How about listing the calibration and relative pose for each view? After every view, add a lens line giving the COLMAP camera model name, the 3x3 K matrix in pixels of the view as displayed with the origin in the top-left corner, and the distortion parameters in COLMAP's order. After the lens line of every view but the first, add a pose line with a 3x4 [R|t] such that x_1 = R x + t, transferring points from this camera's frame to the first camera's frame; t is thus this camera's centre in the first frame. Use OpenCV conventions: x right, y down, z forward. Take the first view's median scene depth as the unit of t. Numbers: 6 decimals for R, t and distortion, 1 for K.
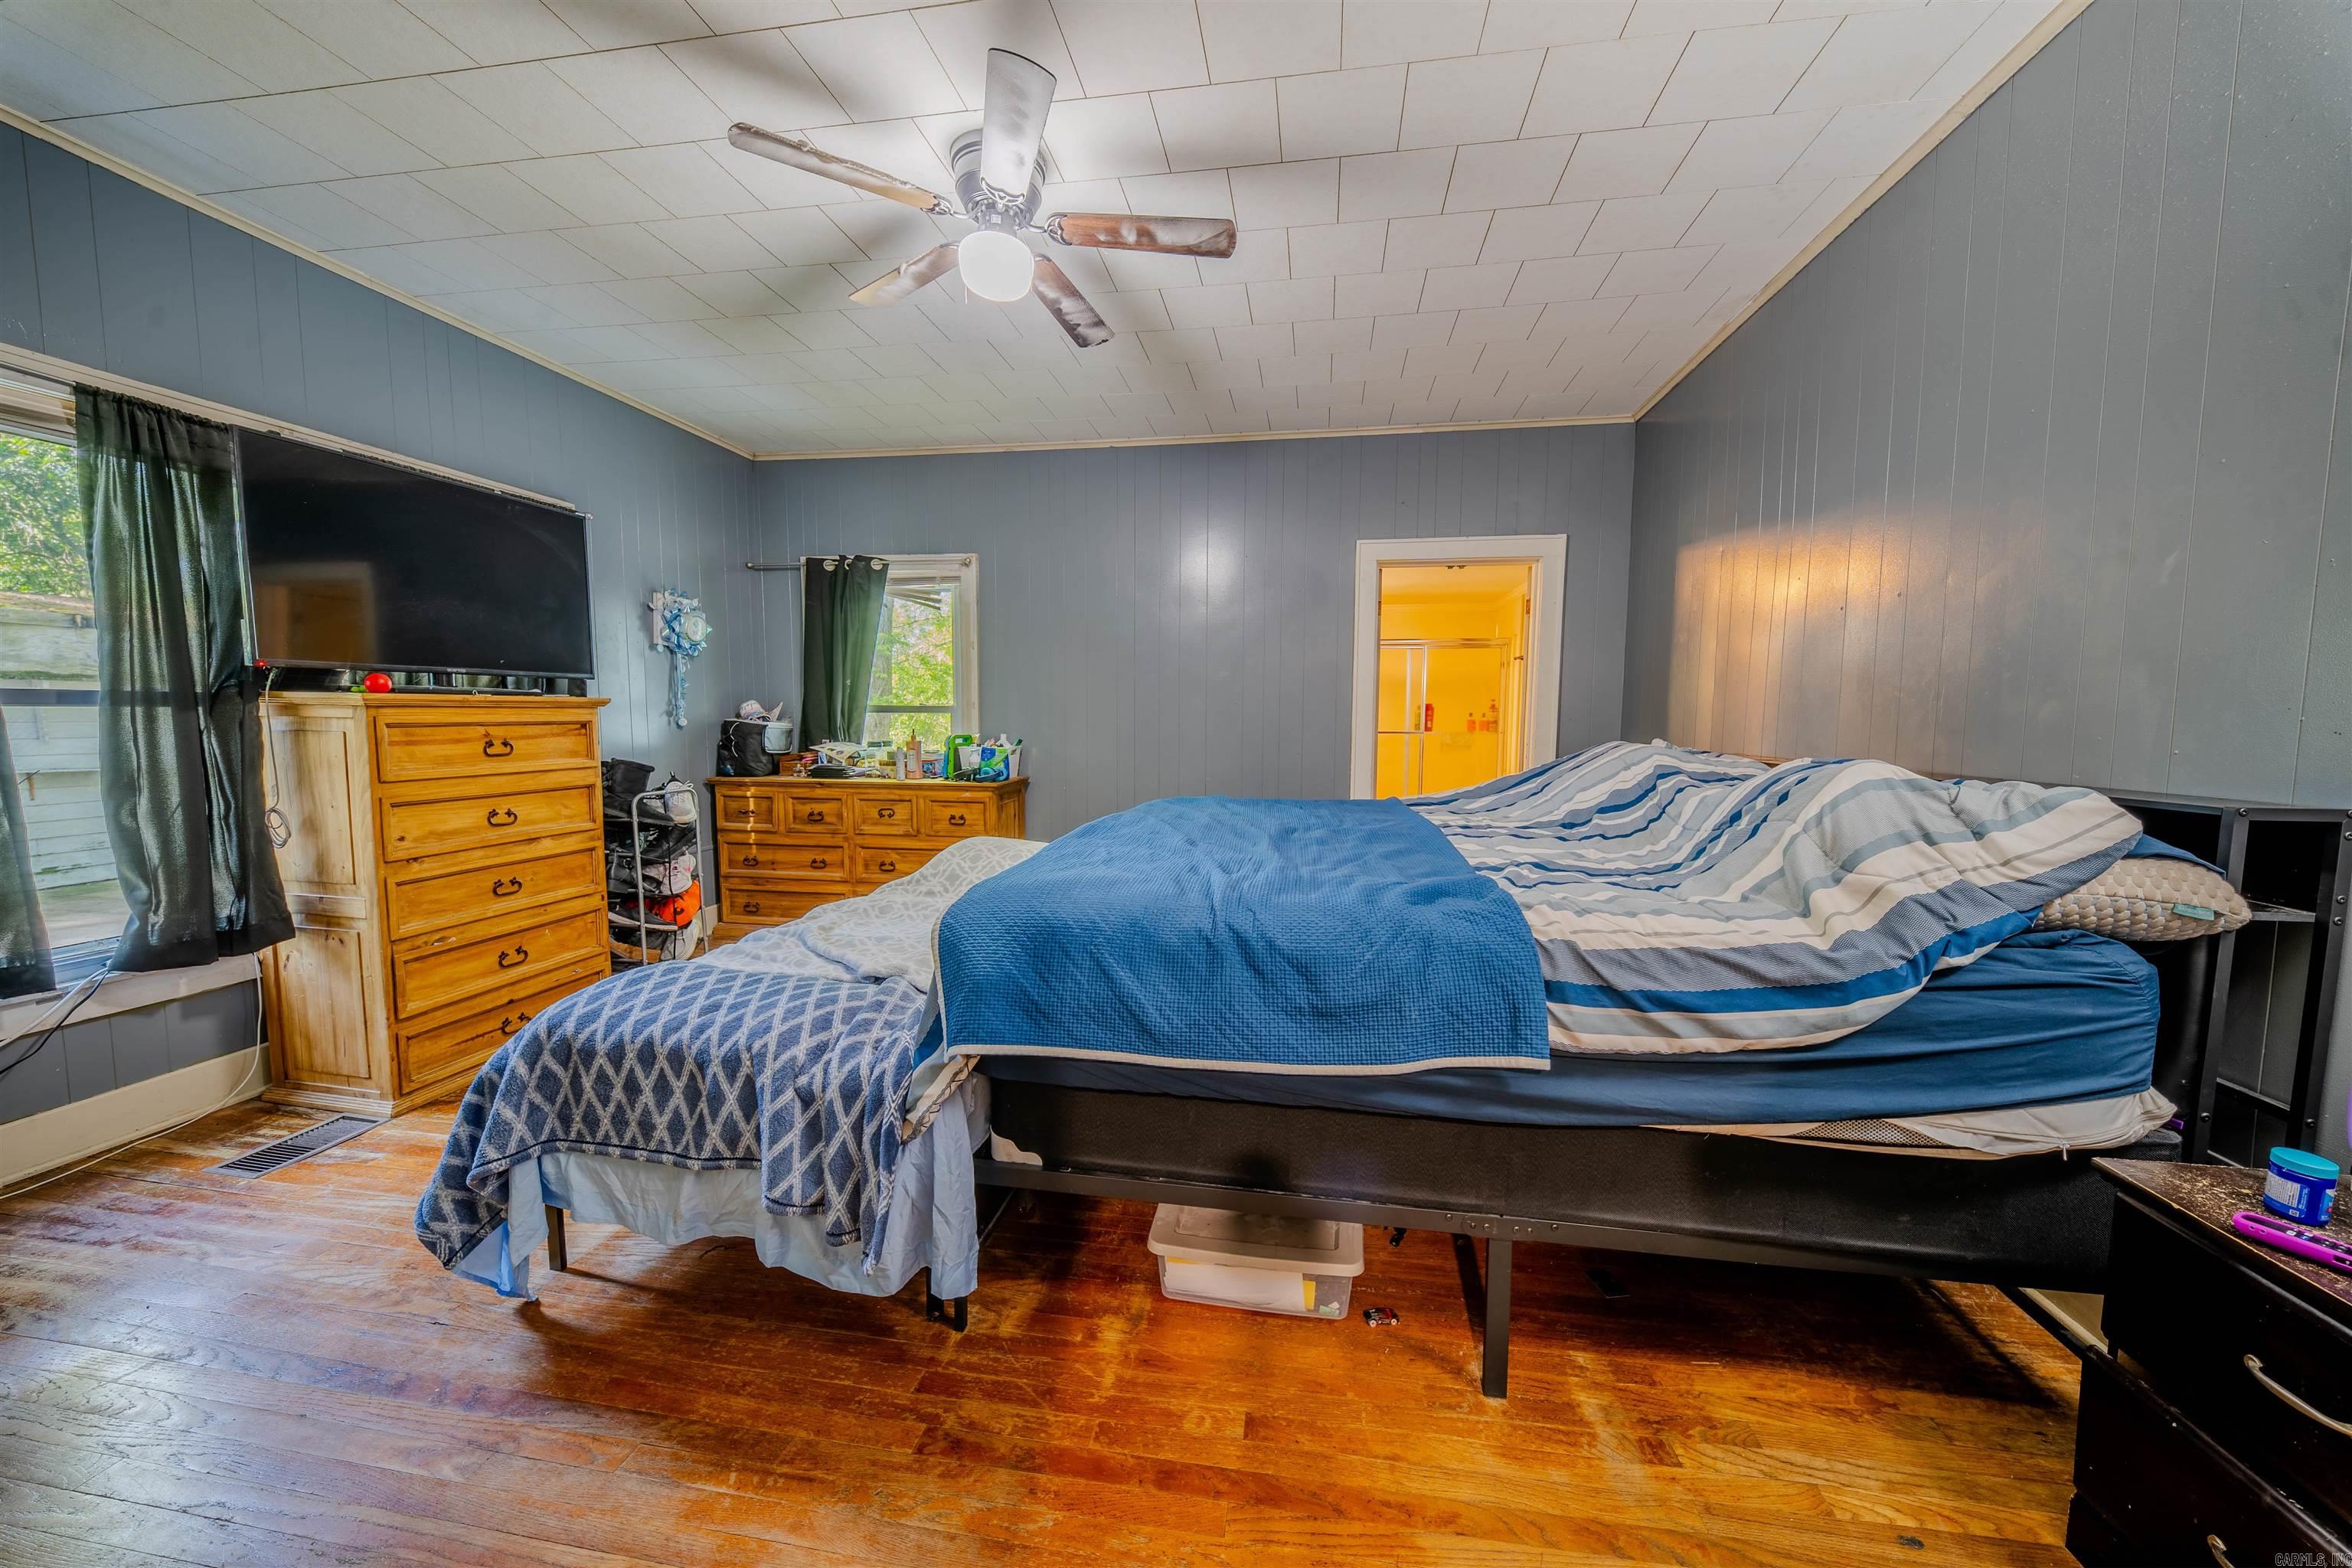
lens RADIAL K [[826.5, 0, 1184.1], [0, 826.5, 781.0], [0, 0, 1]] dist [-0.002093, -0.000433]
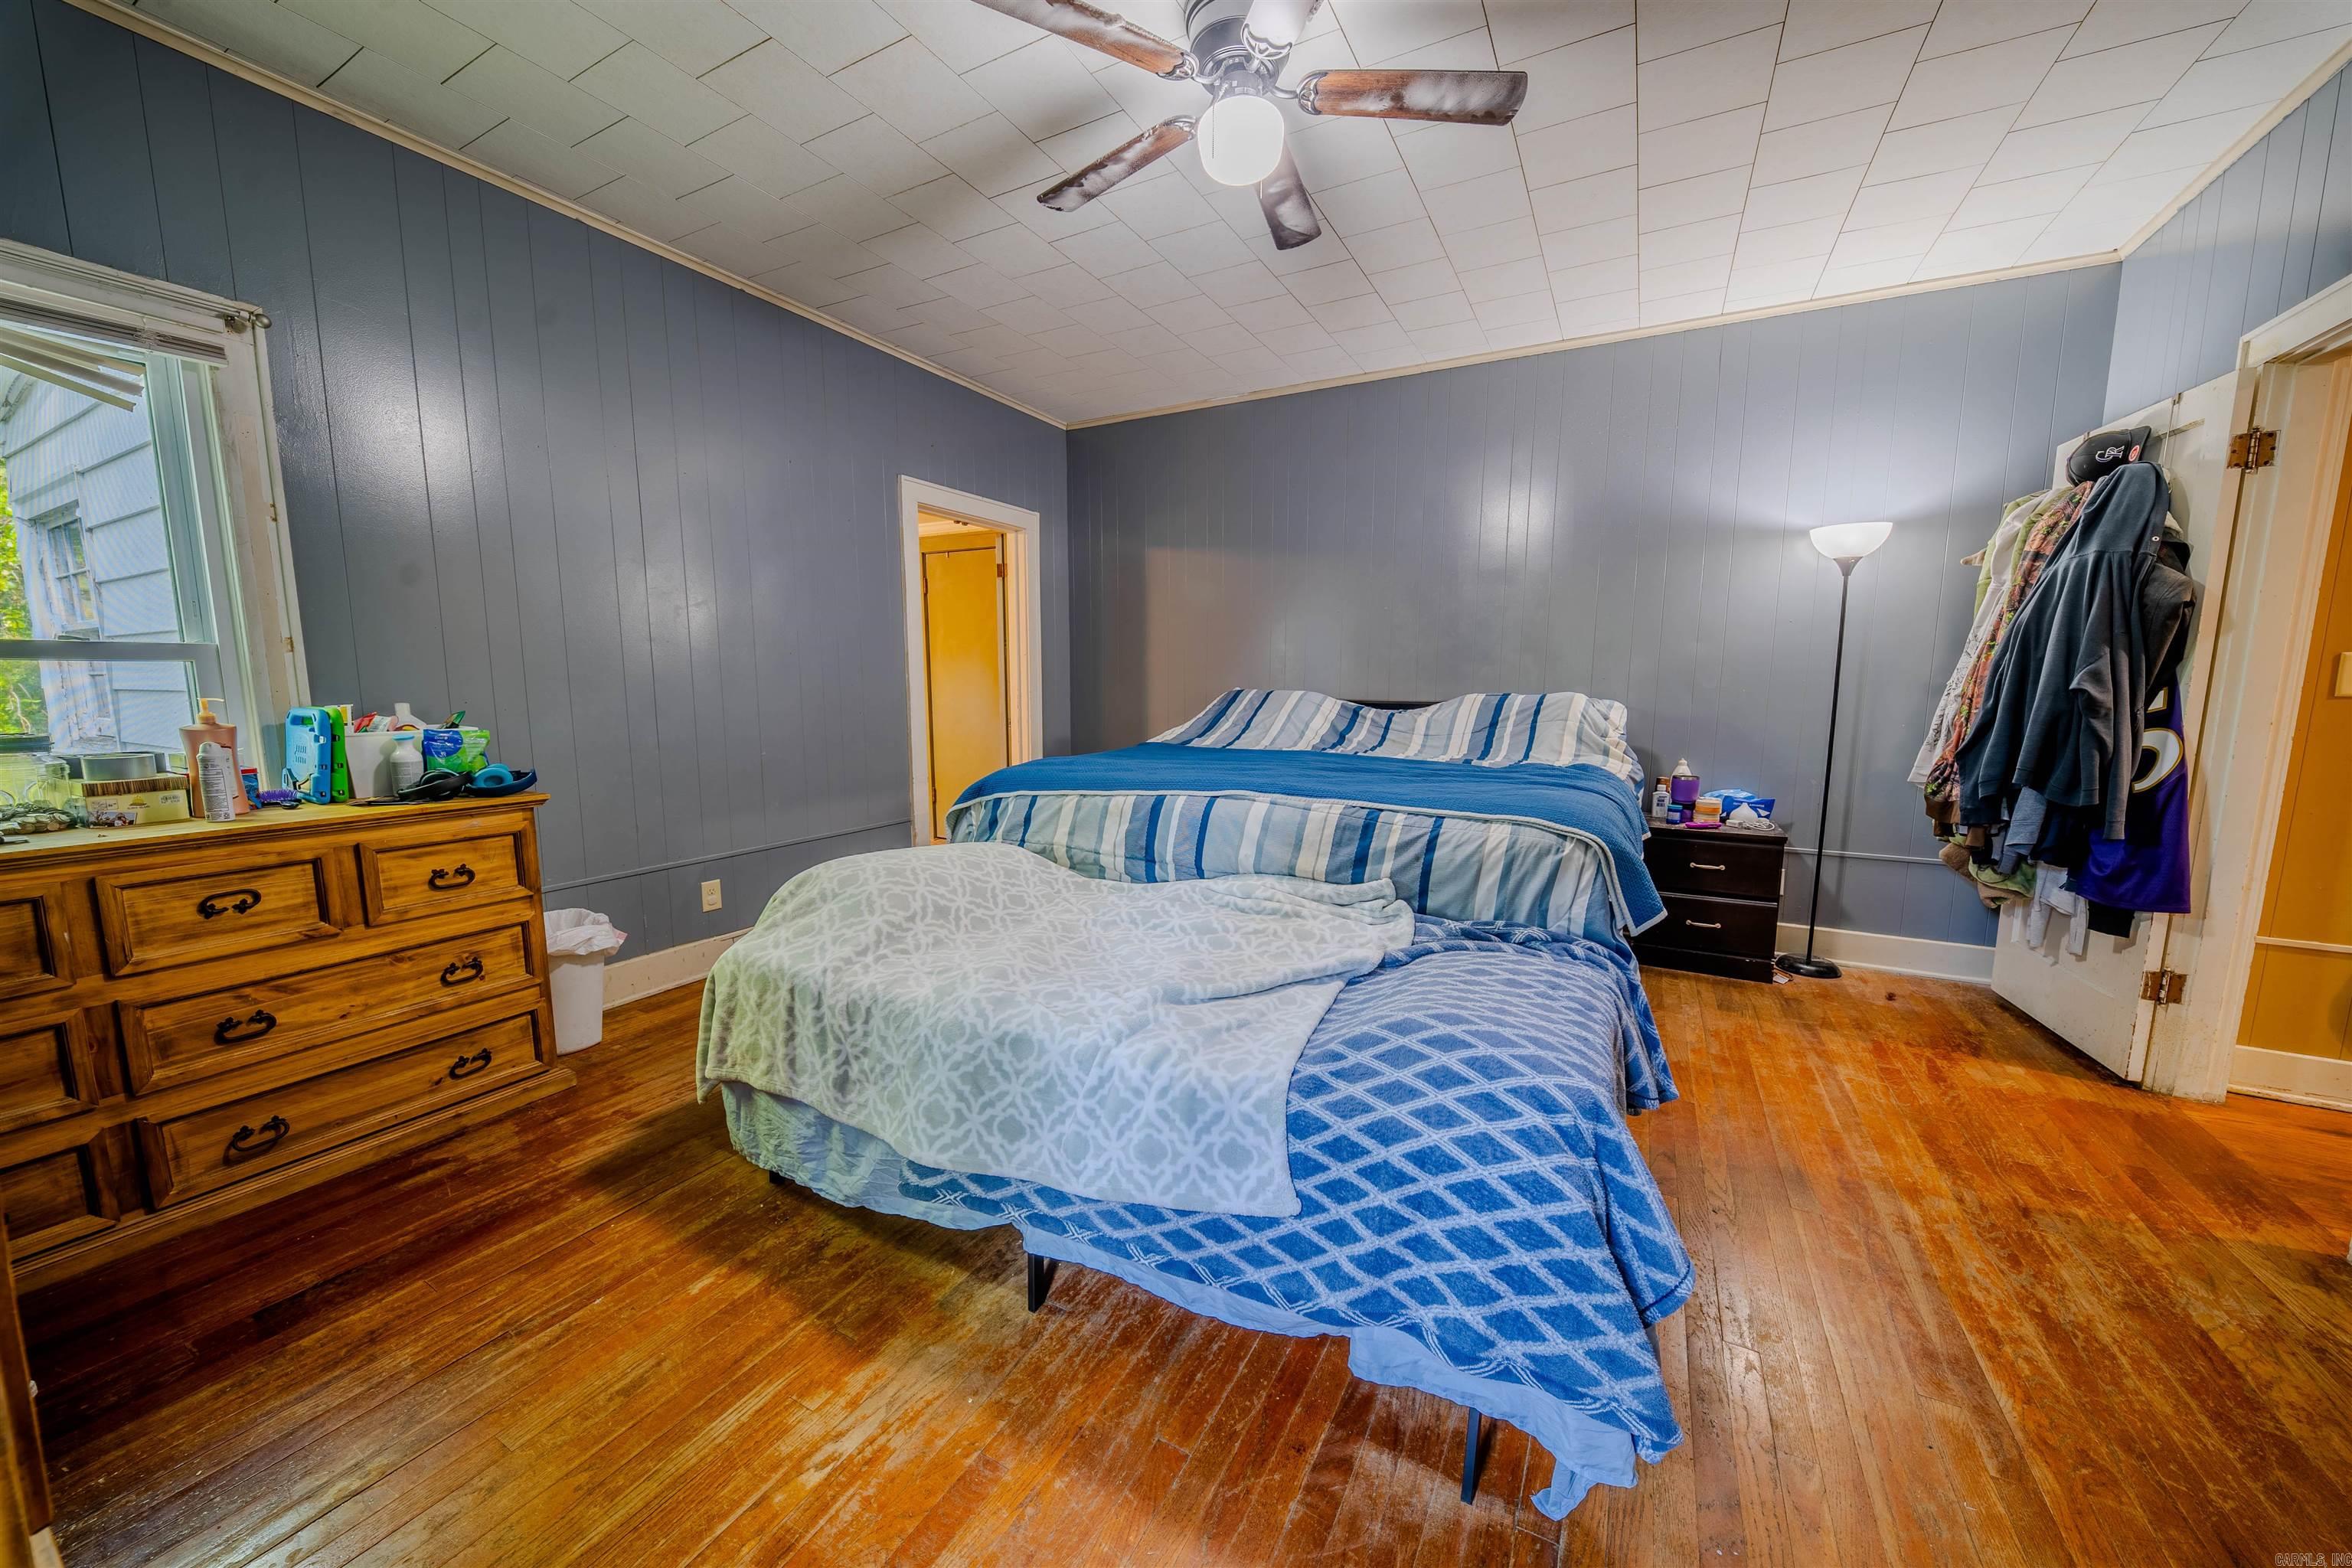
lens RADIAL K [[826.5, 0, 1182.8], [0, 826.5, 785.3], [0, 0, 1]] dist [-0.002093, -0.000433]
pose [[0.335122, -0.128263, 0.933403, -0.577390], [0.076614, 0.991119, 0.108687, -0.028127], [-0.939055, 0.035089, 0.341973, 0.407824]]
